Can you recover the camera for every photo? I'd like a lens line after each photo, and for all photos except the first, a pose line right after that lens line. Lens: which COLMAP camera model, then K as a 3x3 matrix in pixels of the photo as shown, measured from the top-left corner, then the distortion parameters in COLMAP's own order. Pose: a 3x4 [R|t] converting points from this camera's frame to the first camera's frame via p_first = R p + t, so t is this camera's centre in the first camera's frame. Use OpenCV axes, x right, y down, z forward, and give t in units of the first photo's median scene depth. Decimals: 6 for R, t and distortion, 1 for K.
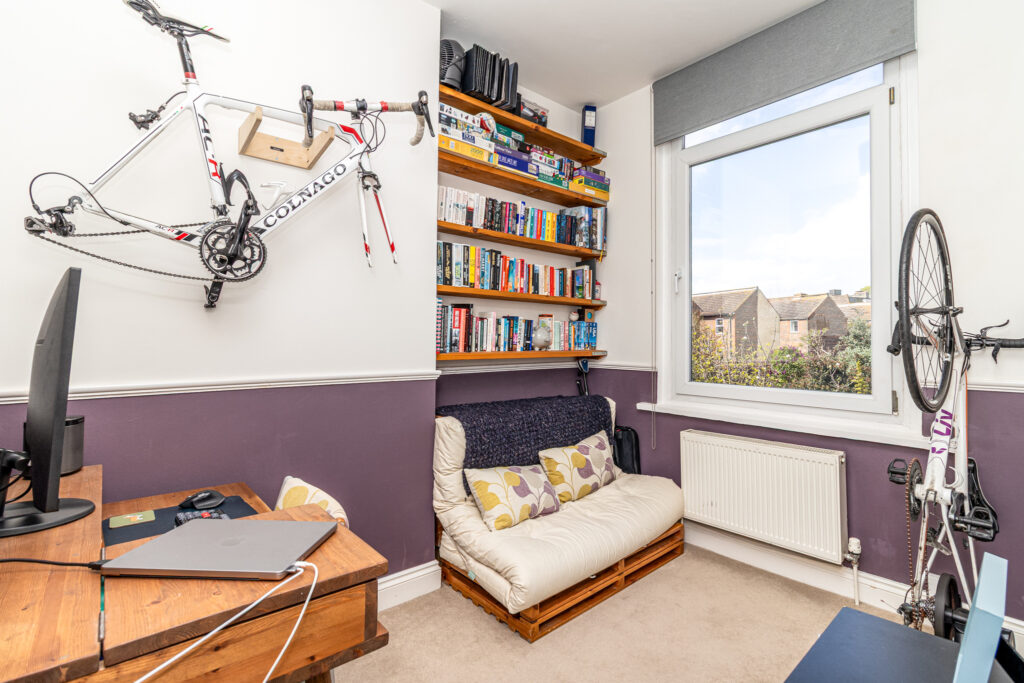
lens RADIAL K [[468.1, 0, 503.5], [0, 468.1, 330.9], [0, 0, 1]] dist [0.005802, -0.000673]
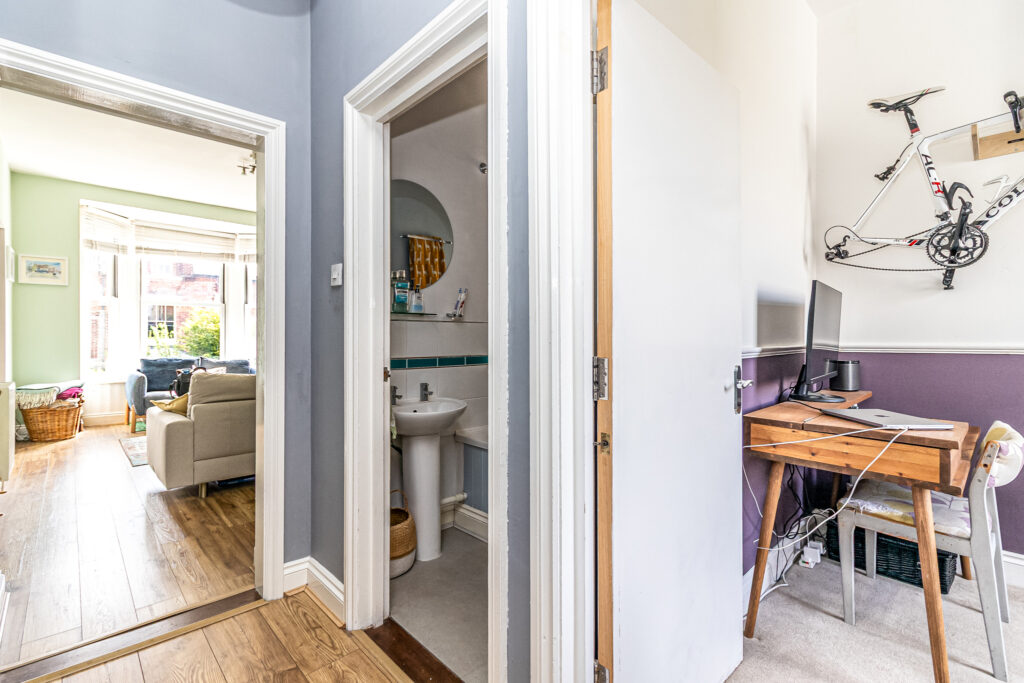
lens RADIAL K [[468.1, 0, 508.9], [0, 468.1, 334.6], [0, 0, 1]] dist [0.005802, -0.000673]
pose [[0.041846, -0.002267, -0.999122, 0.694845], [0.027940, 0.999609, -0.001098, 0.047983], [0.998733, -0.027870, 0.041893, -0.310831]]
